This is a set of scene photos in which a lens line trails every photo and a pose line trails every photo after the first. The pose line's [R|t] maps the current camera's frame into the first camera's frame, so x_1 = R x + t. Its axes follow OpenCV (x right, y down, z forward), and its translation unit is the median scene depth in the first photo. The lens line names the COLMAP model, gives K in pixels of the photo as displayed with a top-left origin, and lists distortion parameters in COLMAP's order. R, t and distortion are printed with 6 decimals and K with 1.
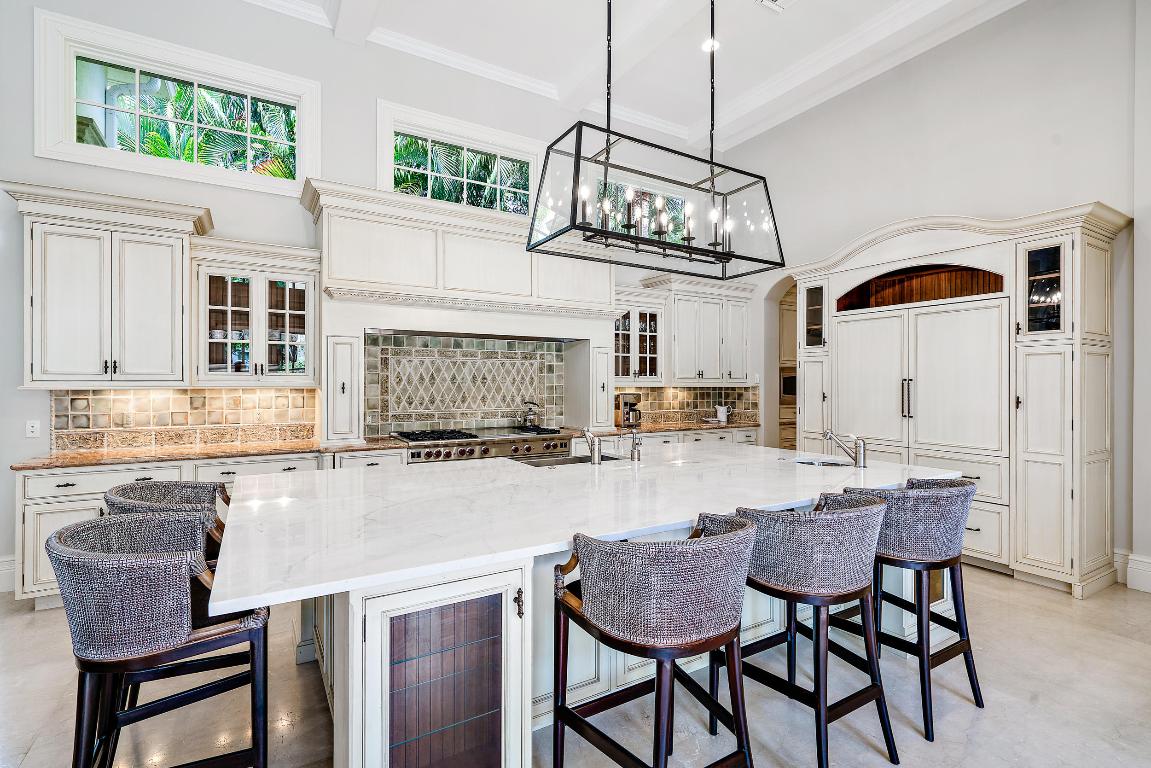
lens RADIAL K [[522.9, 0, 579.3], [0, 522.9, 382.7], [0, 0, 1]] dist [-0.002334, -0.000378]
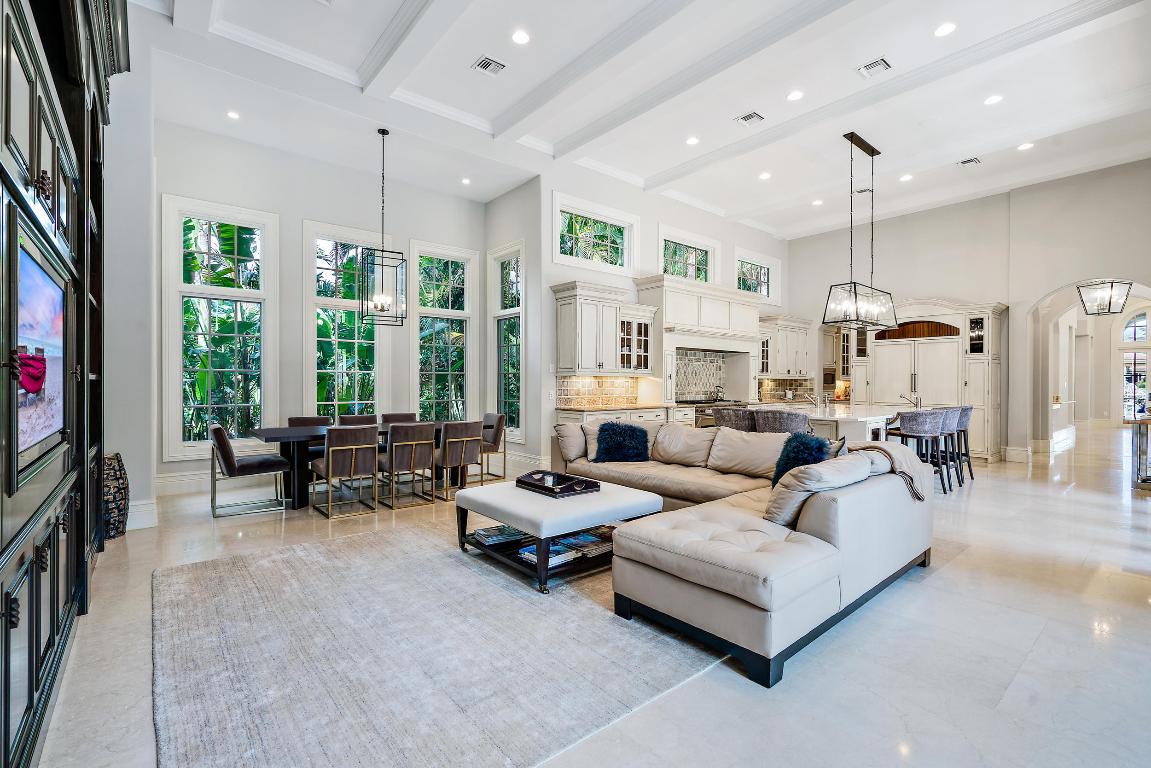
lens RADIAL K [[522.9, 0, 570.4], [0, 522.9, 383.7], [0, 0, 1]] dist [-0.002334, -0.000378]
pose [[0.987976, 0.003056, 0.154576, -1.009310], [-0.003578, 0.999989, 0.003103, 0.028504], [-0.154565, -0.003619, 0.987976, -0.821134]]
